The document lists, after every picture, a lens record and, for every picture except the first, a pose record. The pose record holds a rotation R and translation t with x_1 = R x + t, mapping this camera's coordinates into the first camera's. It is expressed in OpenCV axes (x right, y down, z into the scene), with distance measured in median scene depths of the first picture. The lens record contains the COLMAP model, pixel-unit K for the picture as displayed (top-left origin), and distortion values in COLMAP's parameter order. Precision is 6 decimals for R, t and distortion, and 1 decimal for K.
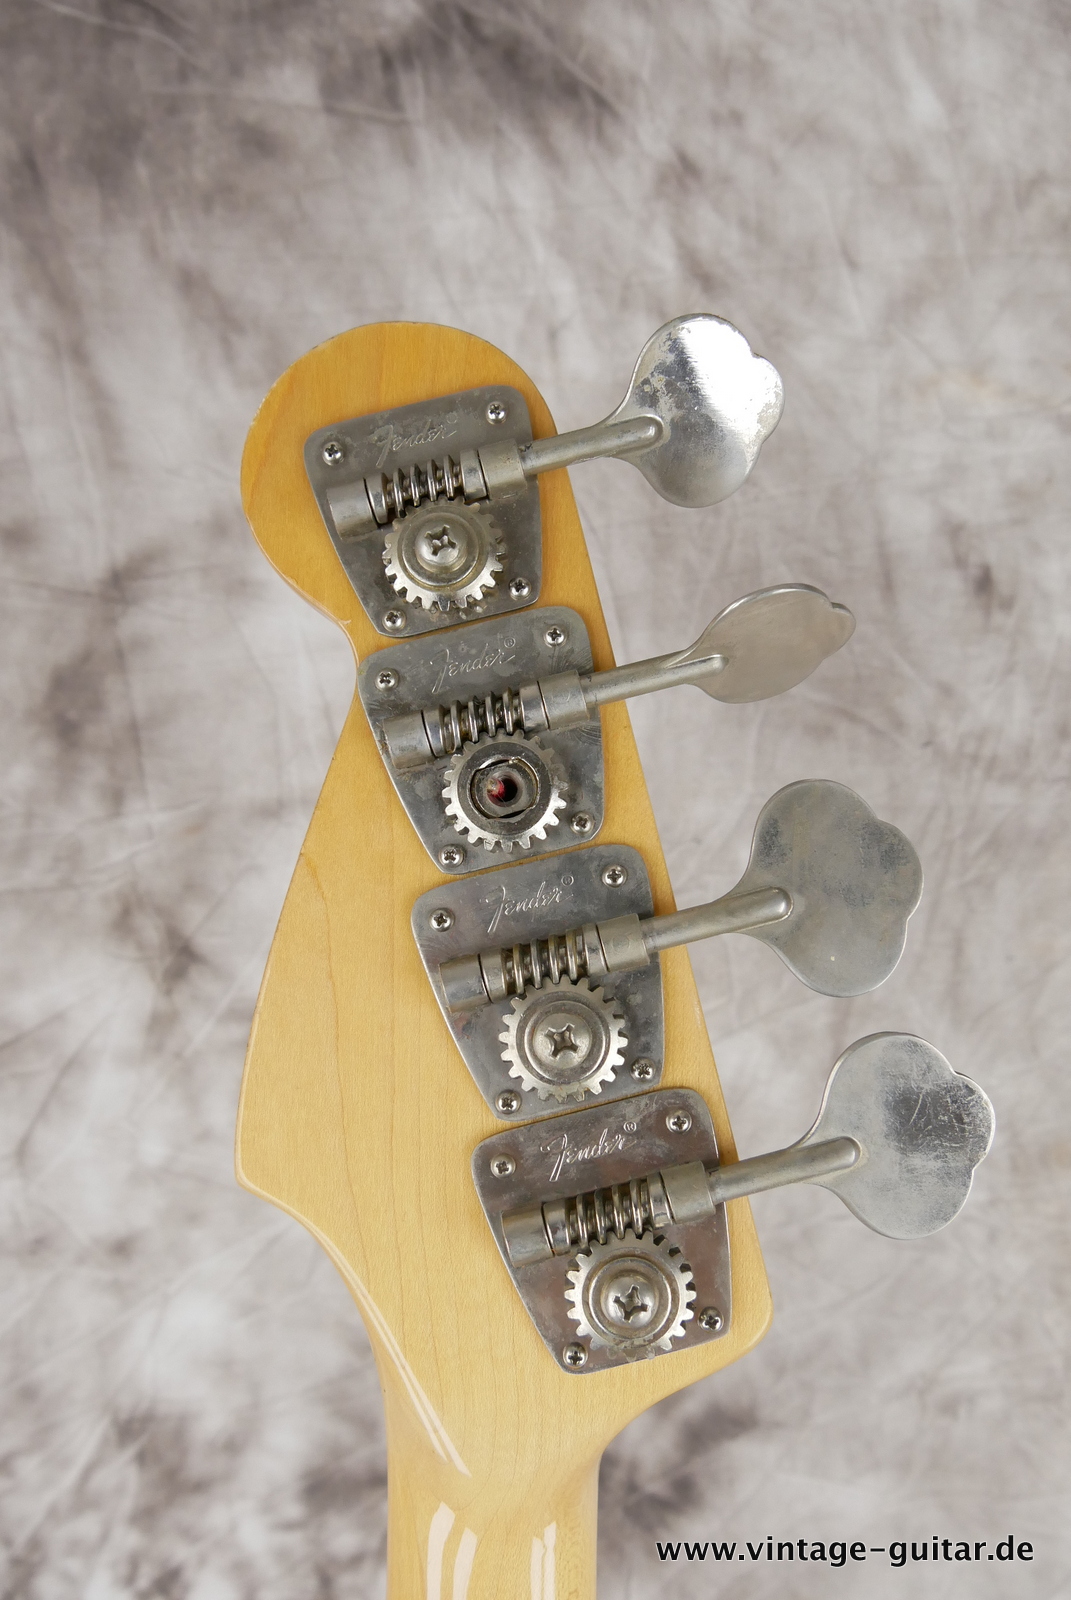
lens RADIAL K [[1325.4, 0, 547.3], [0, 1325.4, 780.3], [0, 0, 1]] dist [-0.068537, 0.033712]
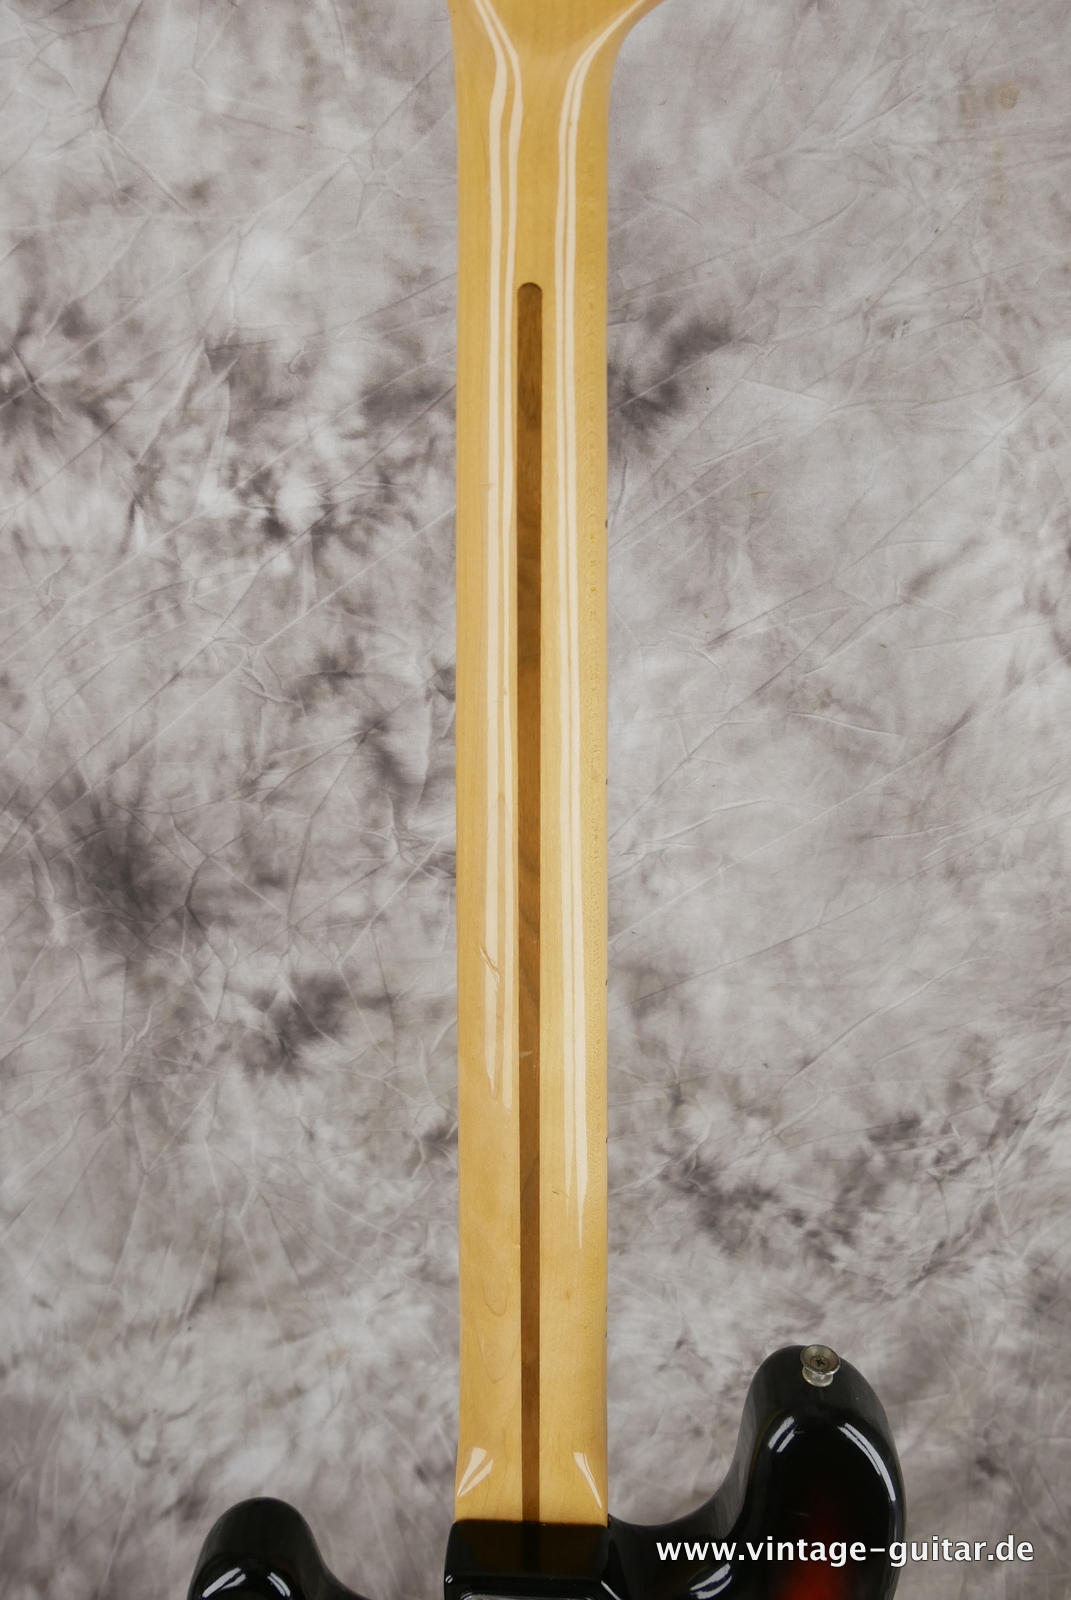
lens RADIAL K [[1325.4, 0, 530.3], [0, 1325.4, 793.0], [0, 0, 1]] dist [-0.068537, 0.033712]
pose [[0.999895, -0.014438, -0.001547, -0.032514], [0.013519, 0.886801, 0.461954, 0.302175], [-0.005298, -0.461926, 0.886903, -0.298483]]
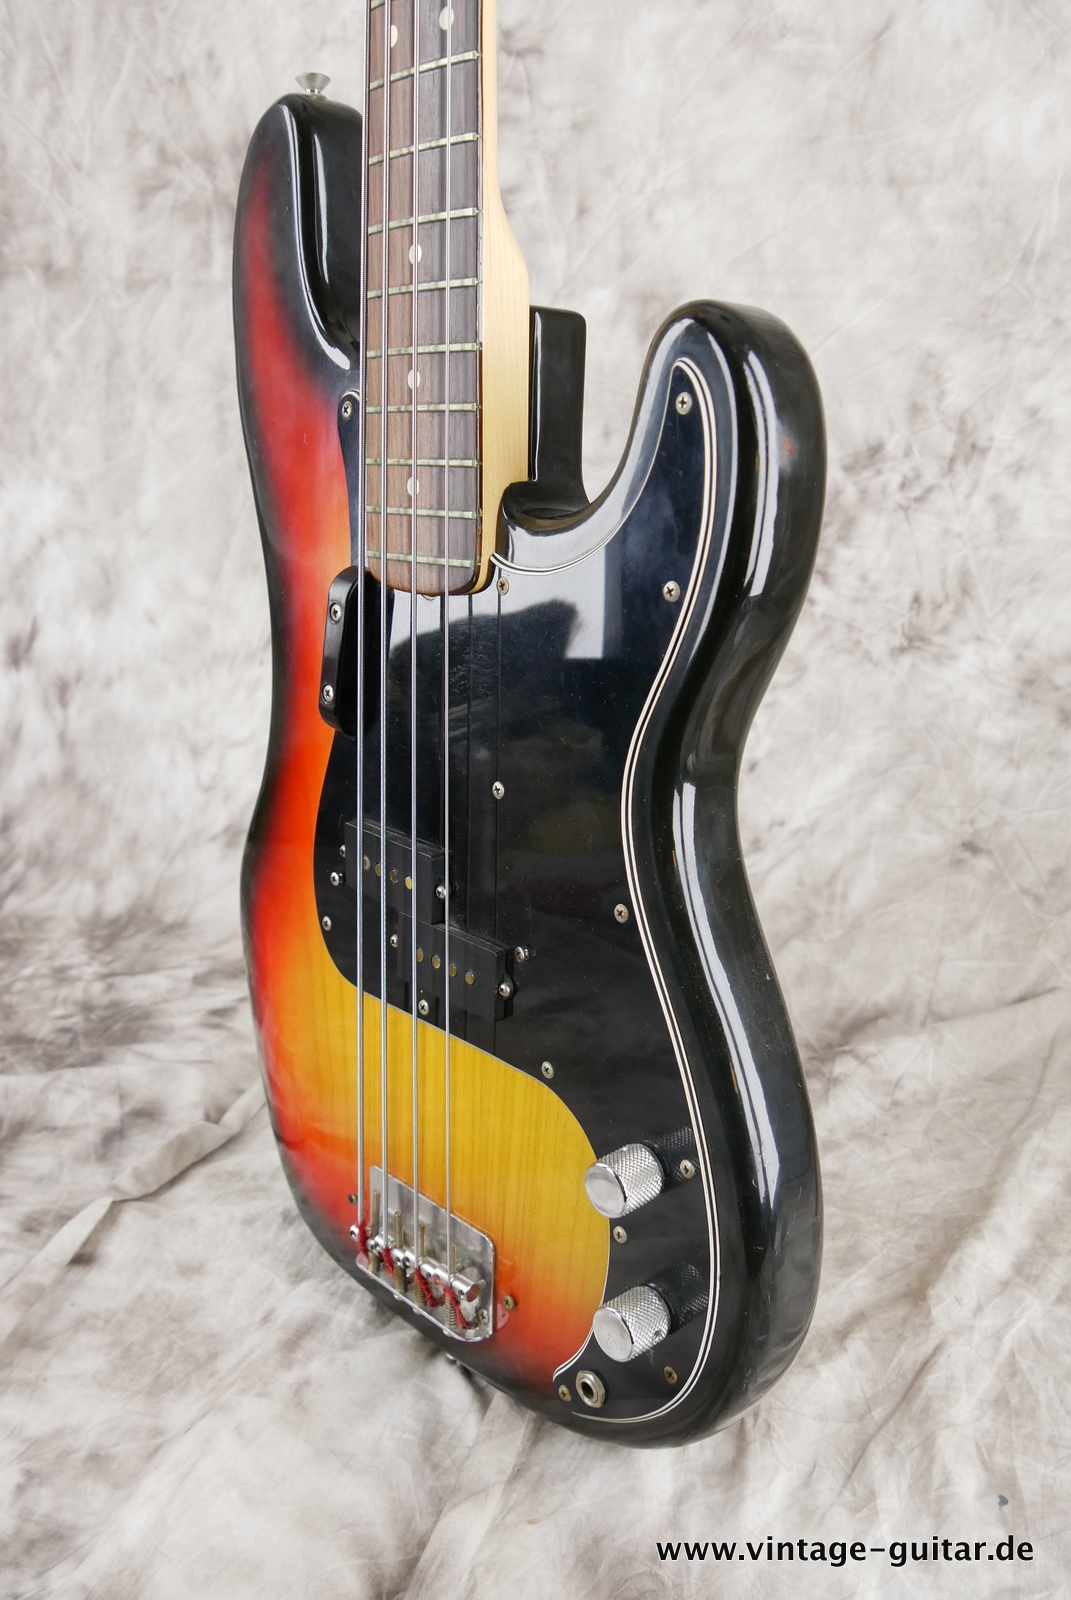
lens RADIAL K [[1325.4, 0, 536.2], [0, 1325.4, 794.0], [0, 0, 1]] dist [-0.068537, 0.033712]
pose [[0.973811, 0.054817, -0.220652, 0.409542], [-0.009082, 0.979104, 0.203159, 1.561038], [0.227178, -0.195835, 0.953960, -1.036938]]
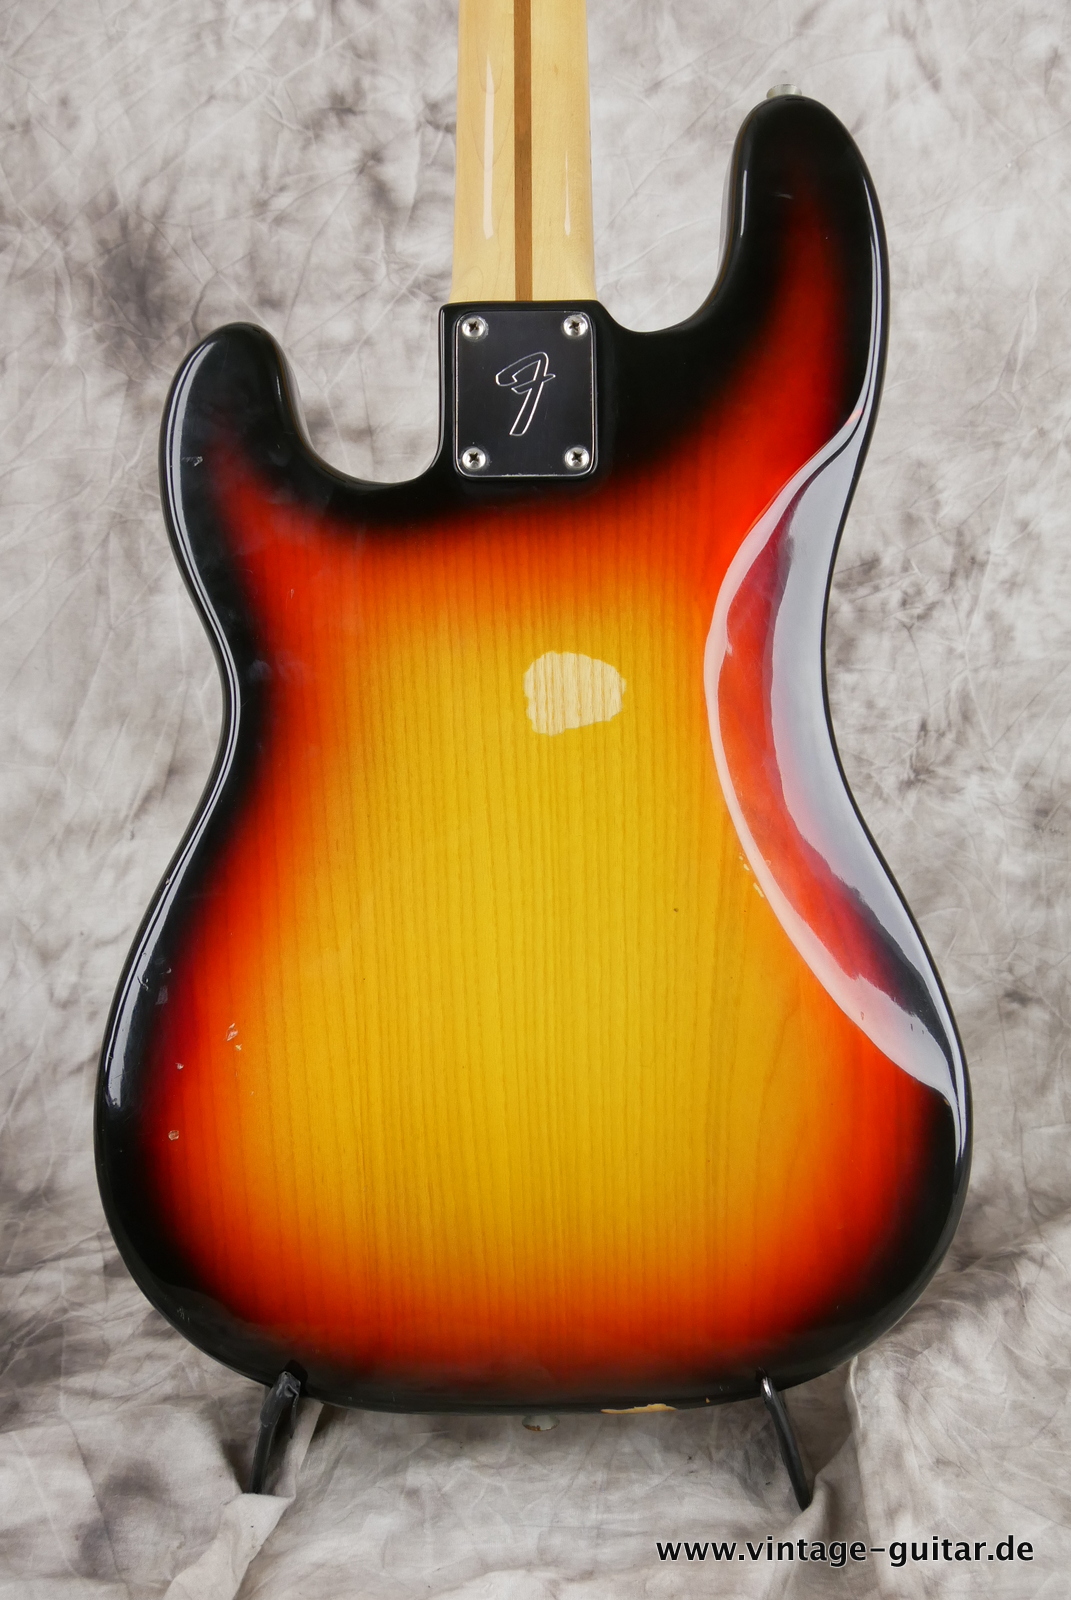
lens RADIAL K [[1325.4, 0, 537.2], [0, 1325.4, 790.8], [0, 0, 1]] dist [-0.068537, 0.033712]
pose [[0.998543, -0.015459, 0.051696, -0.090070], [0.013173, 0.998933, 0.044272, 1.669549], [-0.052325, -0.043526, 0.997681, -0.729811]]
